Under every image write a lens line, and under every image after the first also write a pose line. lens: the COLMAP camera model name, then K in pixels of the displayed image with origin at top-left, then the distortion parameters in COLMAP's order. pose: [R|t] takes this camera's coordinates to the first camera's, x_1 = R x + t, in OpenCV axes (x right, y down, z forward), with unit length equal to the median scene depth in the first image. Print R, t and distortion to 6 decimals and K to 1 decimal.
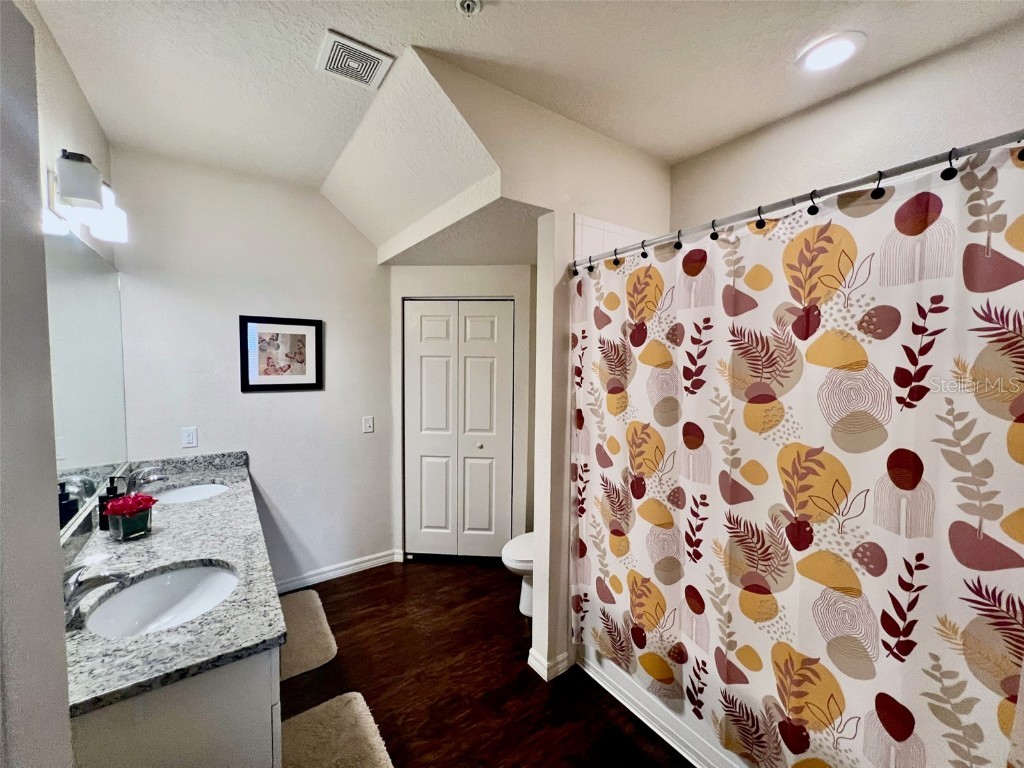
lens RADIAL K [[410.1, 0, 511.9], [0, 410.1, 379.1], [0, 0, 1]] dist [0.000045, 0.000708]
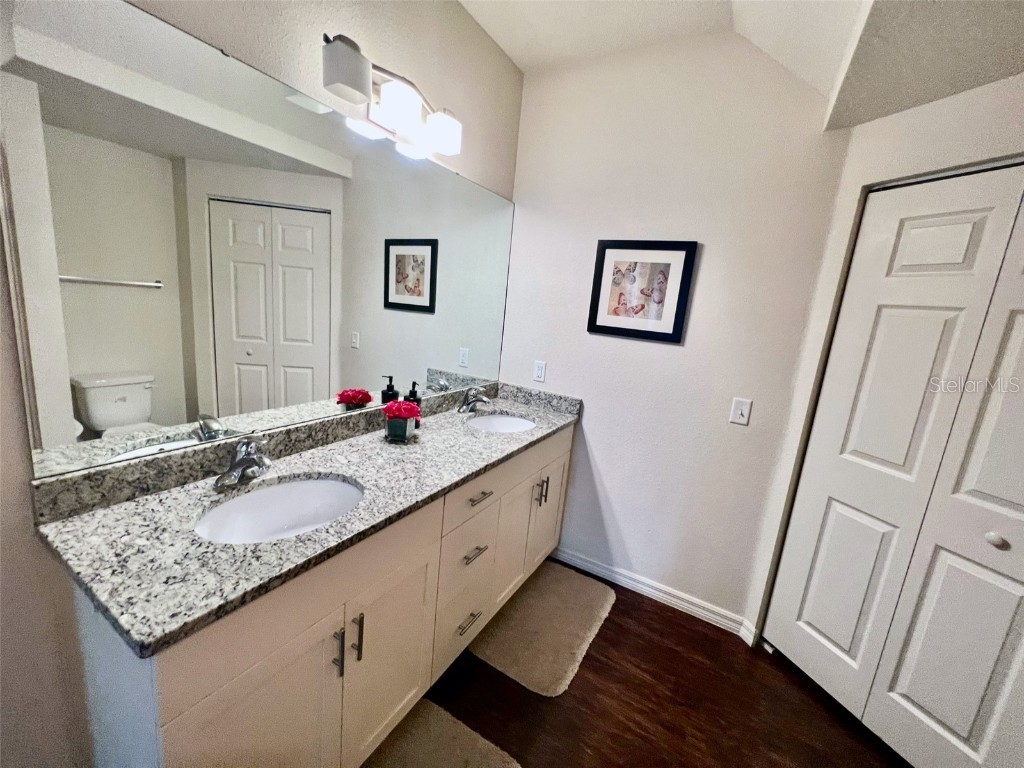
lens RADIAL K [[410.1, 0, 511.4], [0, 410.1, 380.3], [0, 0, 1]] dist [0.000045, 0.000708]
pose [[0.408982, 0.199098, -0.890558, 0.058607], [-0.138550, 0.978143, 0.155051, 0.017913], [0.901963, 0.059974, 0.427628, 0.455986]]
